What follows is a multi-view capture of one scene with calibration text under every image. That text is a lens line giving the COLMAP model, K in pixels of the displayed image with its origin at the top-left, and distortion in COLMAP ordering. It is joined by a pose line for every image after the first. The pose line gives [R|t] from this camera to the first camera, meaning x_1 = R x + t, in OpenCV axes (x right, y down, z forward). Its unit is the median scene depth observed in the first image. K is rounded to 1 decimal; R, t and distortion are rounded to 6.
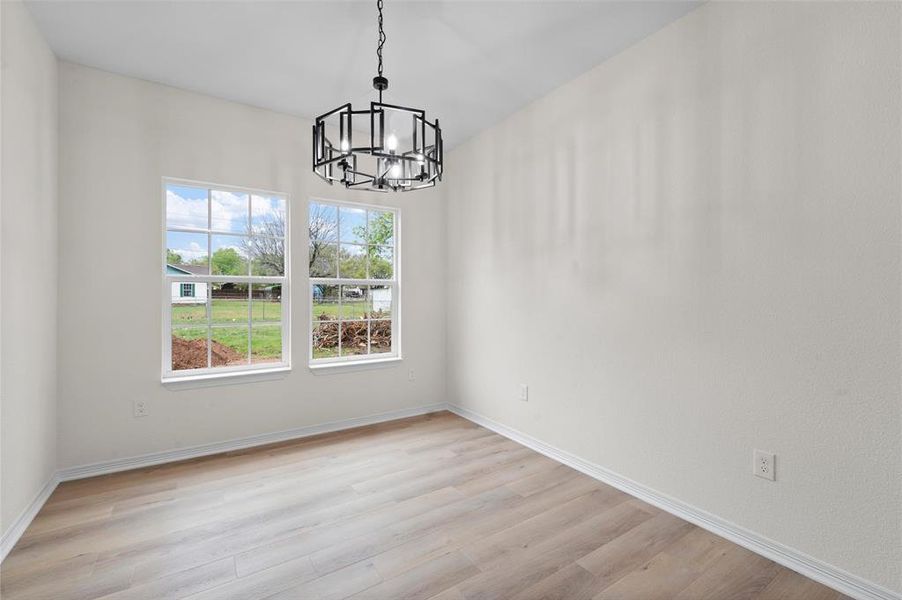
lens RADIAL K [[312.6, 0, 450.8], [0, 312.6, 301.3], [0, 0, 1]] dist [-0.003153, -0.000242]
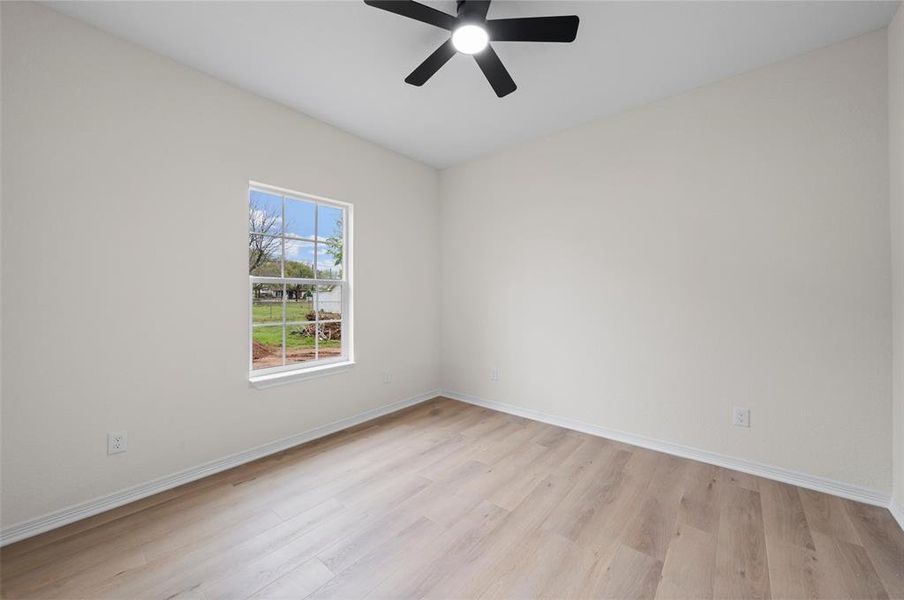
lens RADIAL K [[419.4, 0, 449.1], [0, 419.4, 299.9], [0, 0, 1]] dist [0.004705, 0.000295]
pose [[0.882439, -0.007807, 0.470363, -0.581540], [0.011499, 0.999922, -0.004976, 0.003358], [-0.470287, 0.009800, 0.882459, -0.308423]]
